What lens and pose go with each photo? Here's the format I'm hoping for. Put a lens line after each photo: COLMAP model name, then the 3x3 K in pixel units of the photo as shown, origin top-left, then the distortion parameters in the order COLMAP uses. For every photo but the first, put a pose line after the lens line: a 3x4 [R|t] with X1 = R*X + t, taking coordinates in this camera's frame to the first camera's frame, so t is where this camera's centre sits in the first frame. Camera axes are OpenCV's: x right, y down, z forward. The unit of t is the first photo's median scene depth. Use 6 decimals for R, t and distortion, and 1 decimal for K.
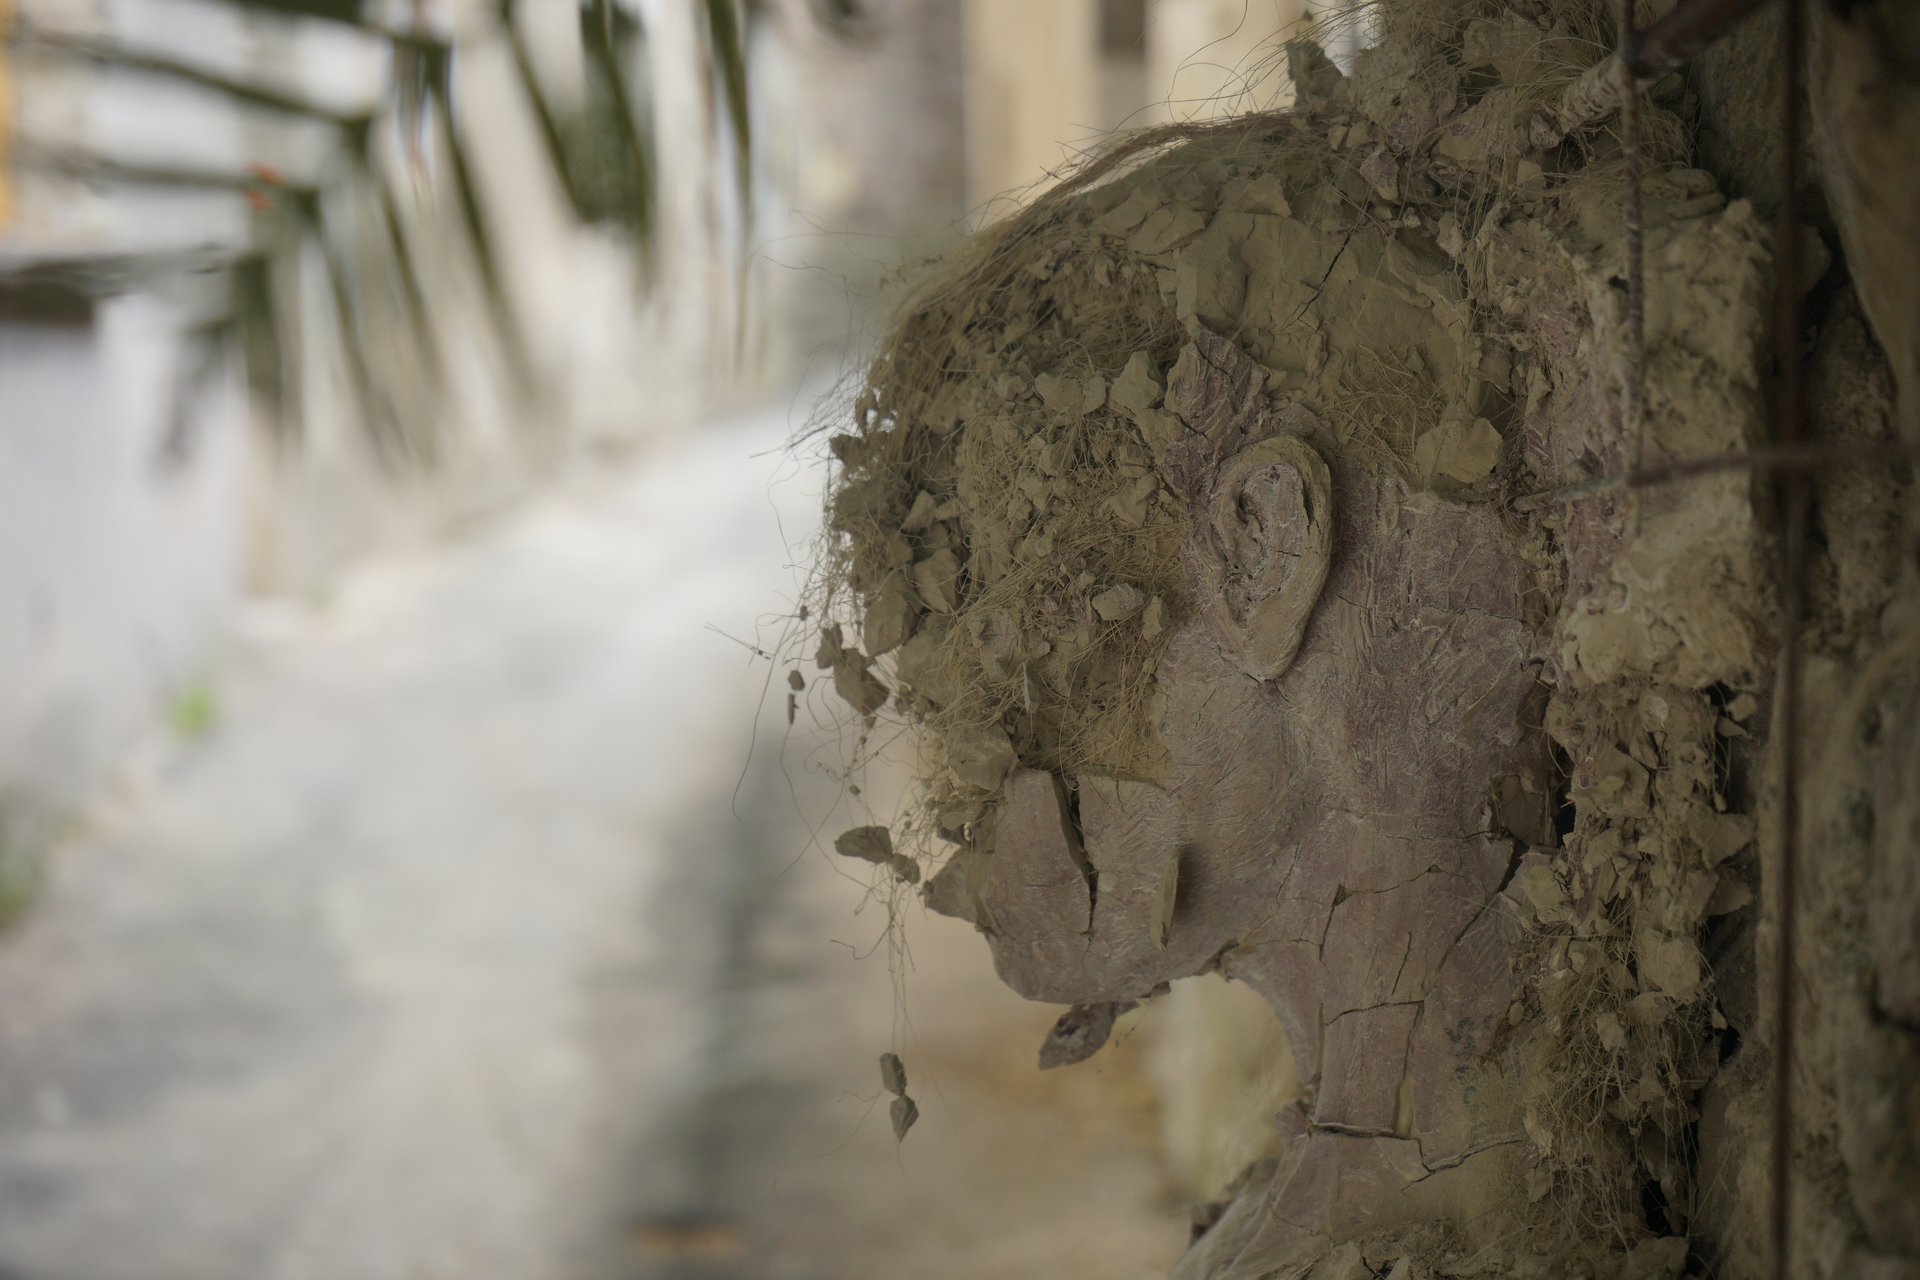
lens RADIAL K [[3993.1, 0, 960.0], [0, 3993.1, 640.0], [0, 0, 1]] dist [-0.101016, 0.276666]
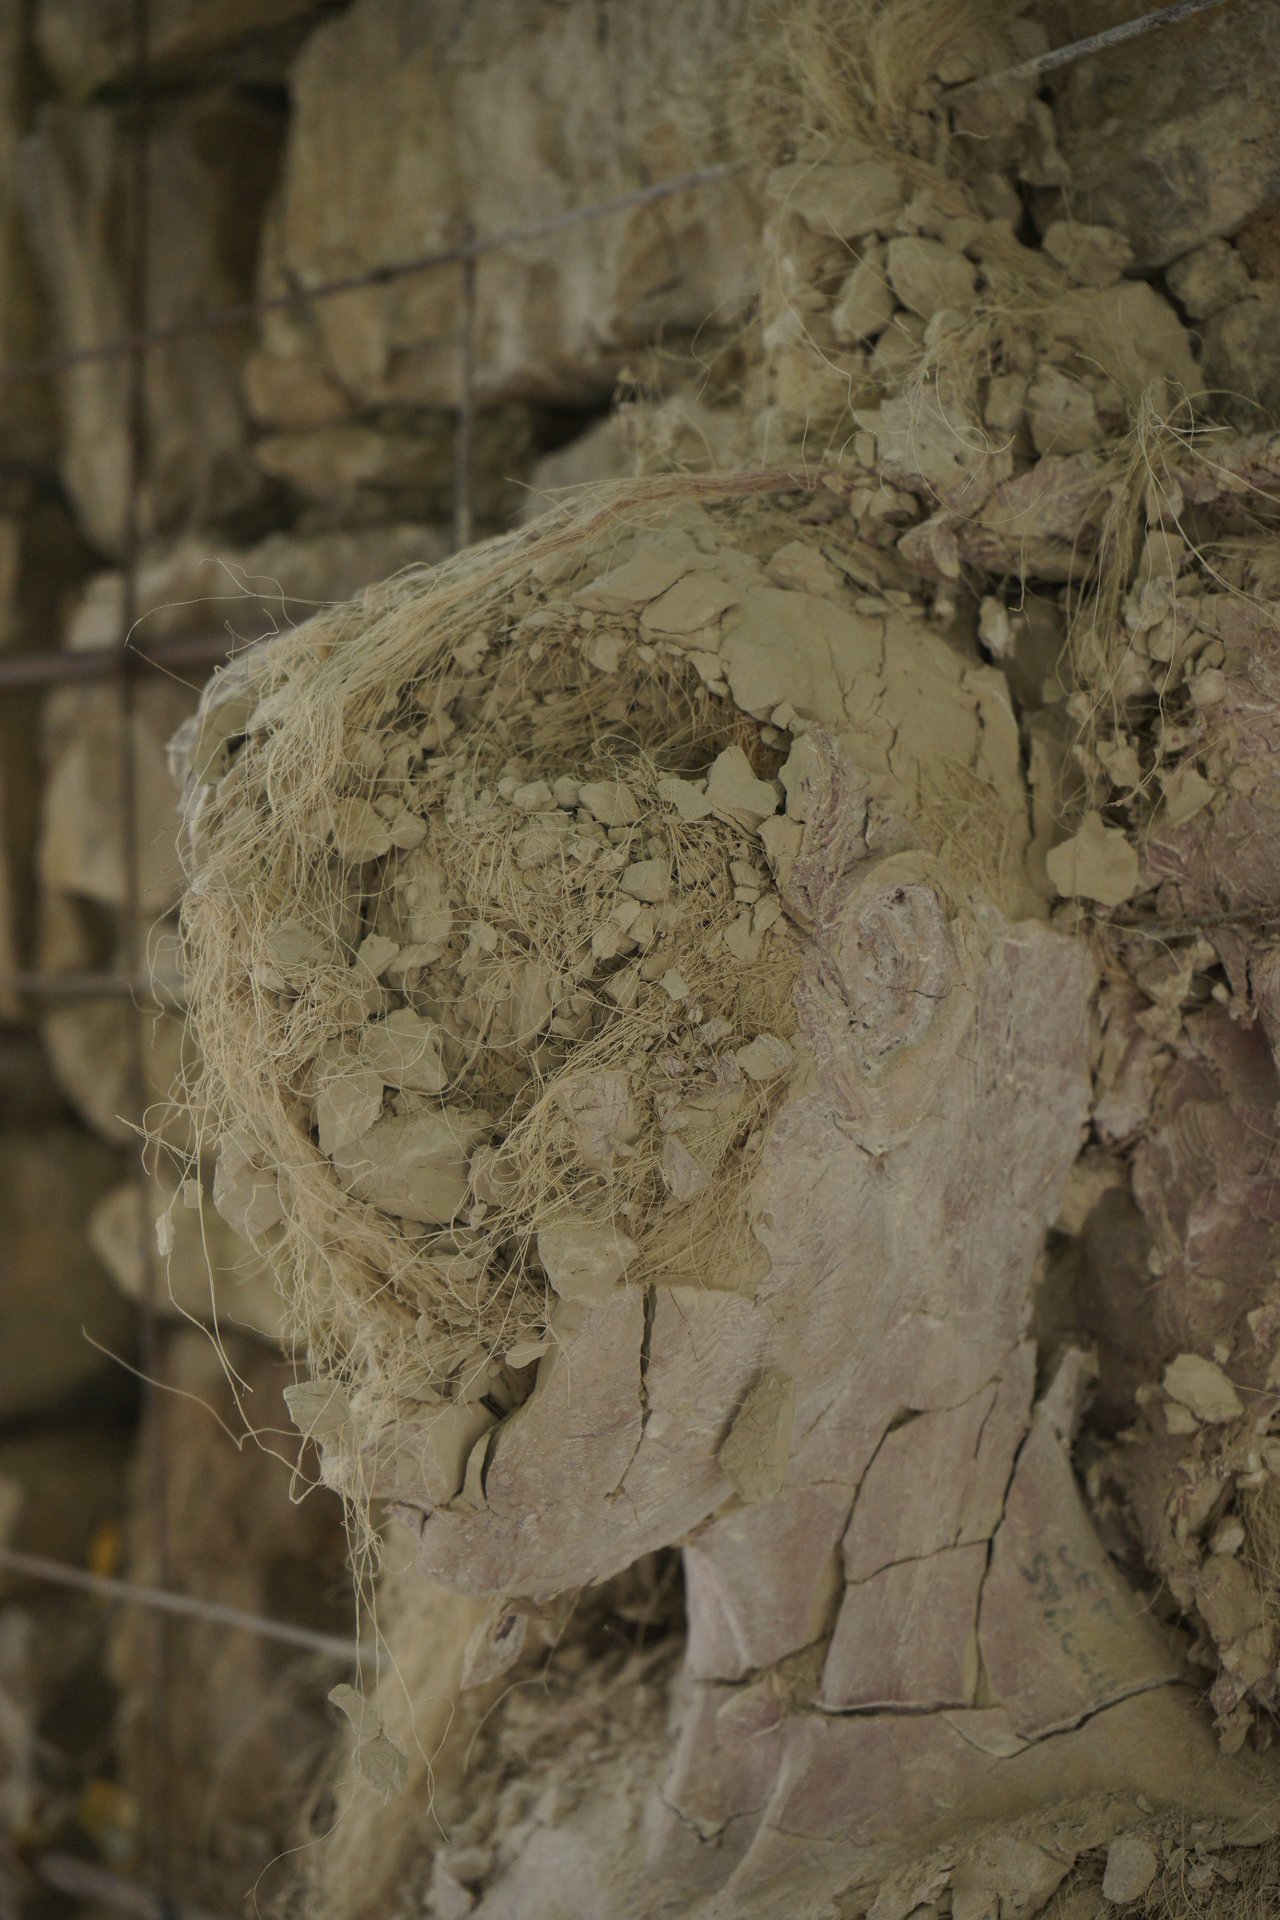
lens RADIAL K [[4012.8, 0, 643.6], [0, 4012.8, 946.7], [0, 0, 1]] dist [-0.079939, 0.497349]
pose [[0.778020, 0.002546, 0.628234, -0.471474], [0.056010, 0.995729, -0.073399, 0.025399], [-0.625738, 0.092293, 0.774554, 0.392334]]
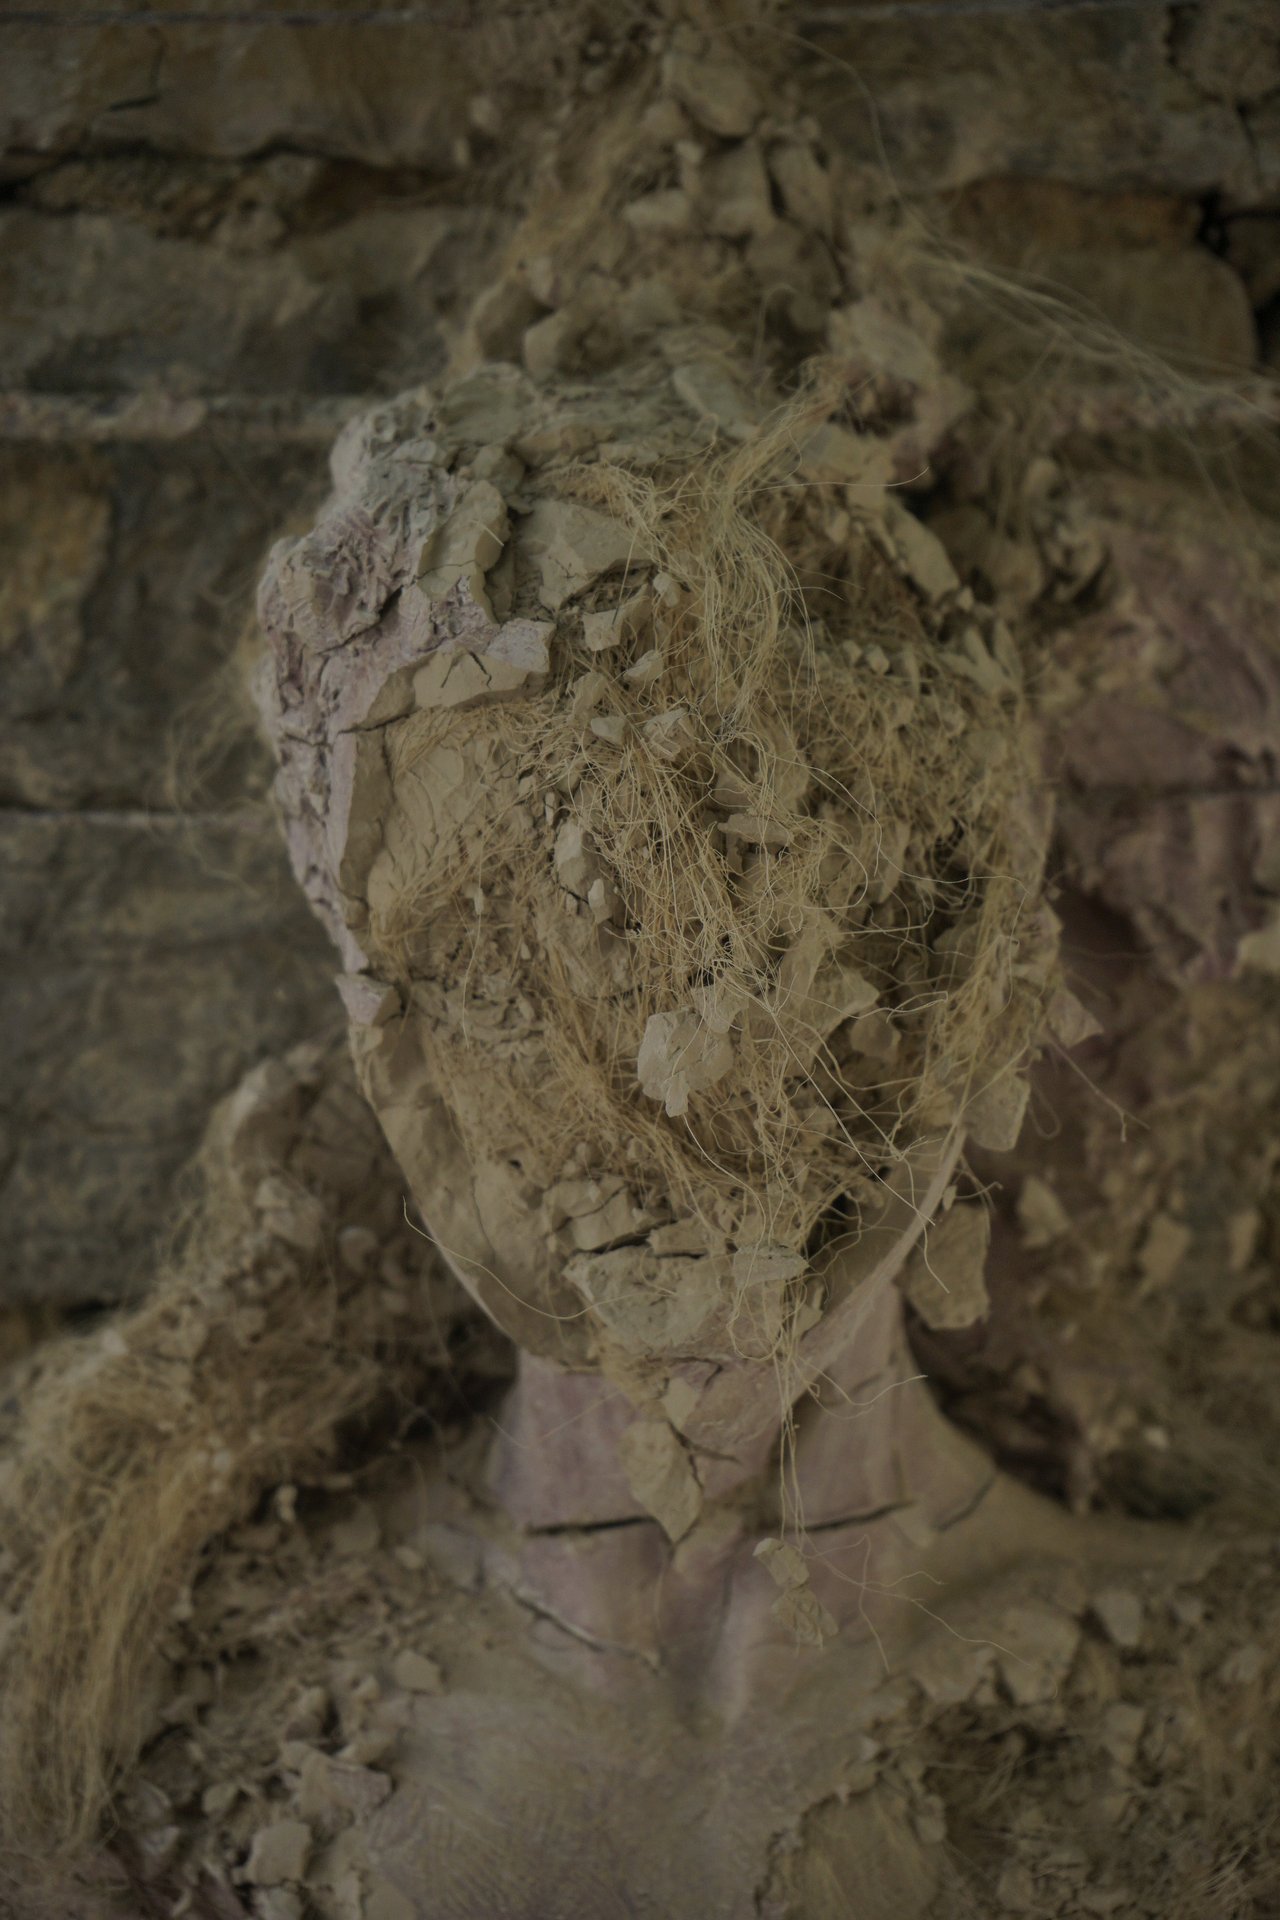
lens RADIAL K [[4012.8, 0, 643.6], [0, 4012.8, 946.7], [0, 0, 1]] dist [-0.079939, 0.497349]
pose [[-0.063607, -0.005995, 0.997957, -0.807447], [0.061866, 0.998035, 0.009938, -0.014941], [-0.996056, 0.062372, -0.063111, 1.124452]]
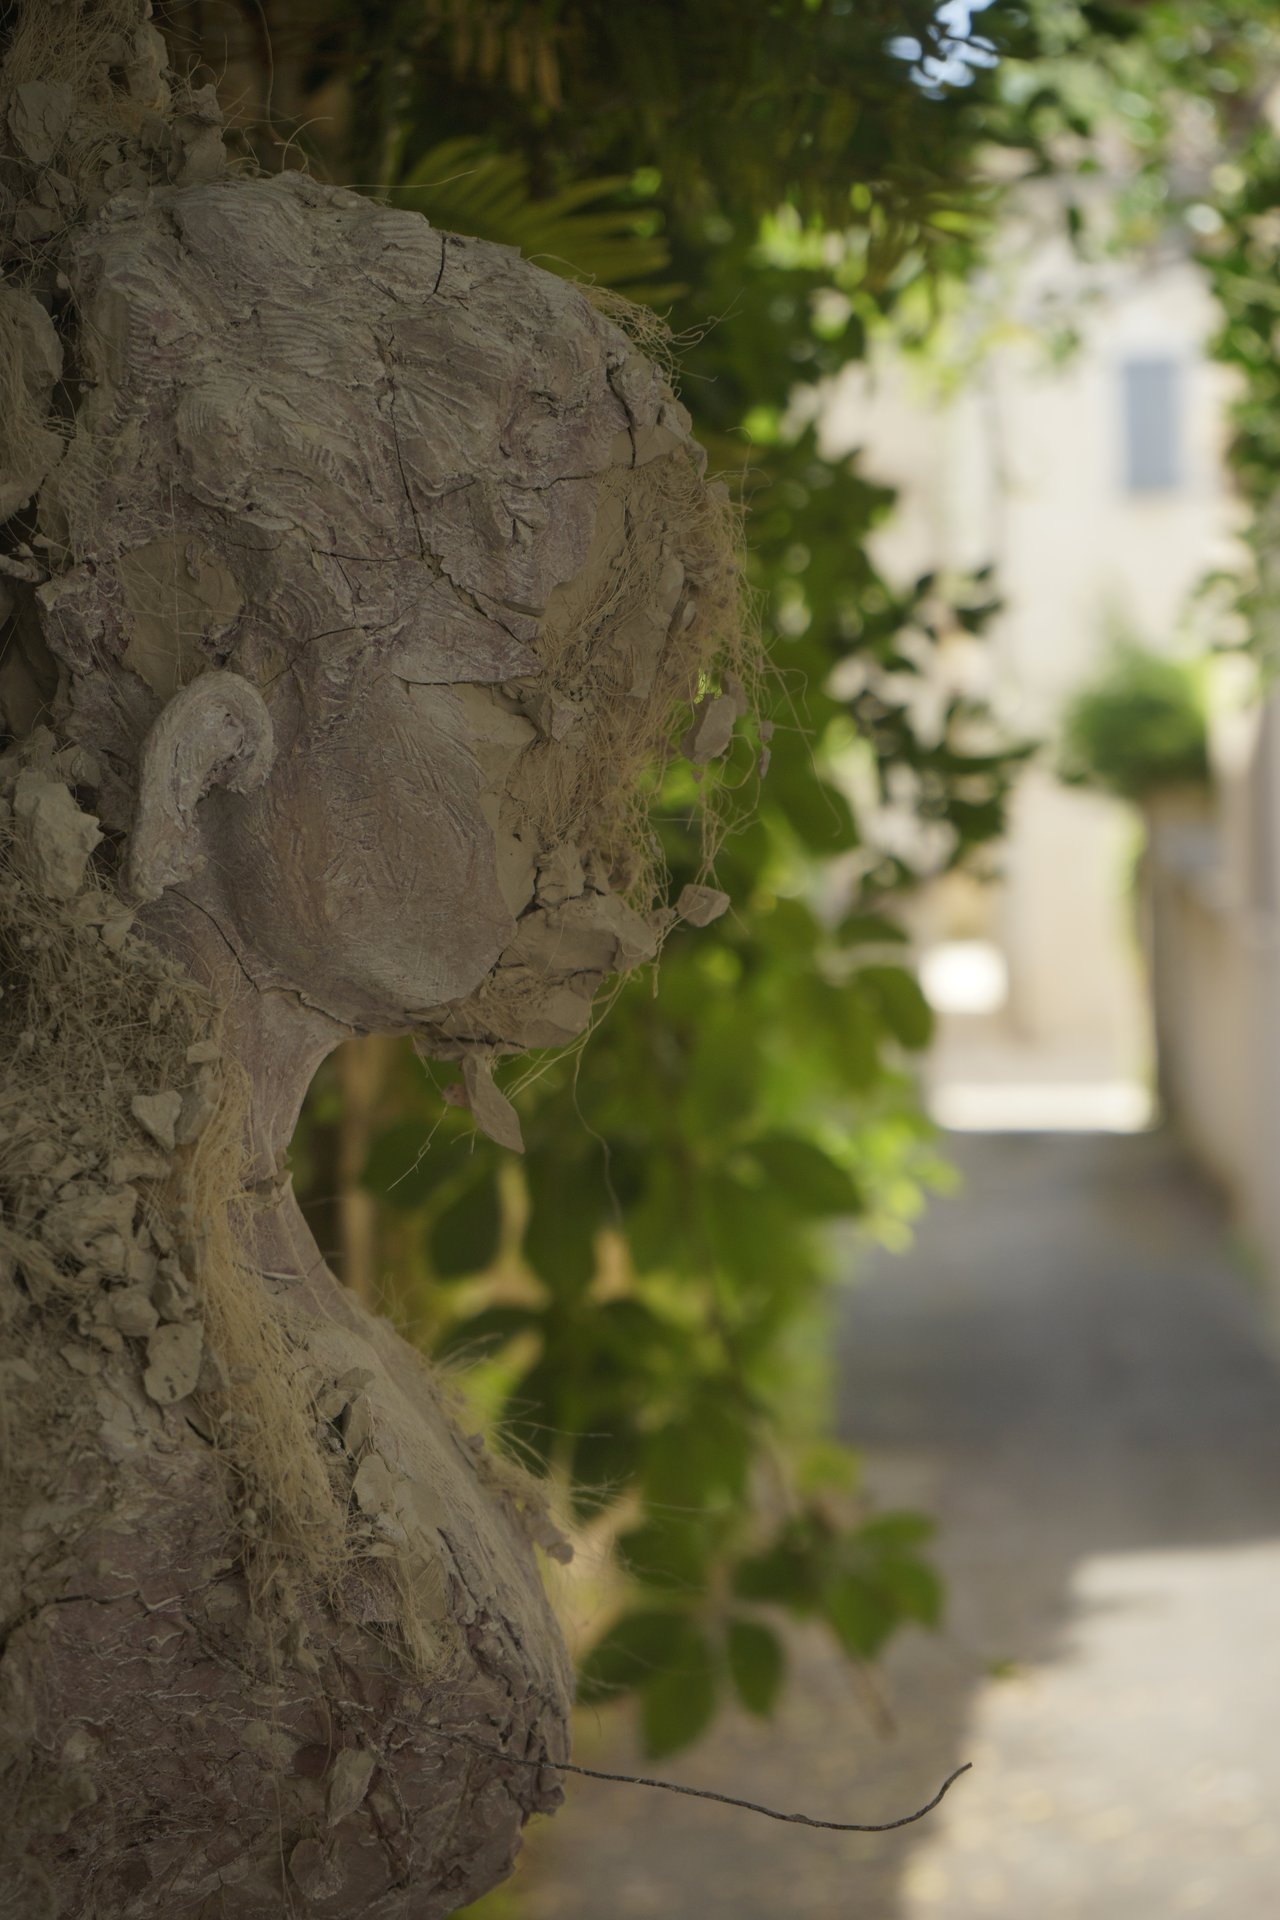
lens RADIAL K [[3983.8, 0, 640.0], [0, 3983.8, 960.0], [0, 0, 1]] dist [-0.103495, 0.462268]
pose [[-0.996918, 0.061658, -0.048507, 0.049459], [0.055855, 0.992019, 0.113045, -0.046236], [0.055090, 0.109987, -0.992405, 2.130383]]
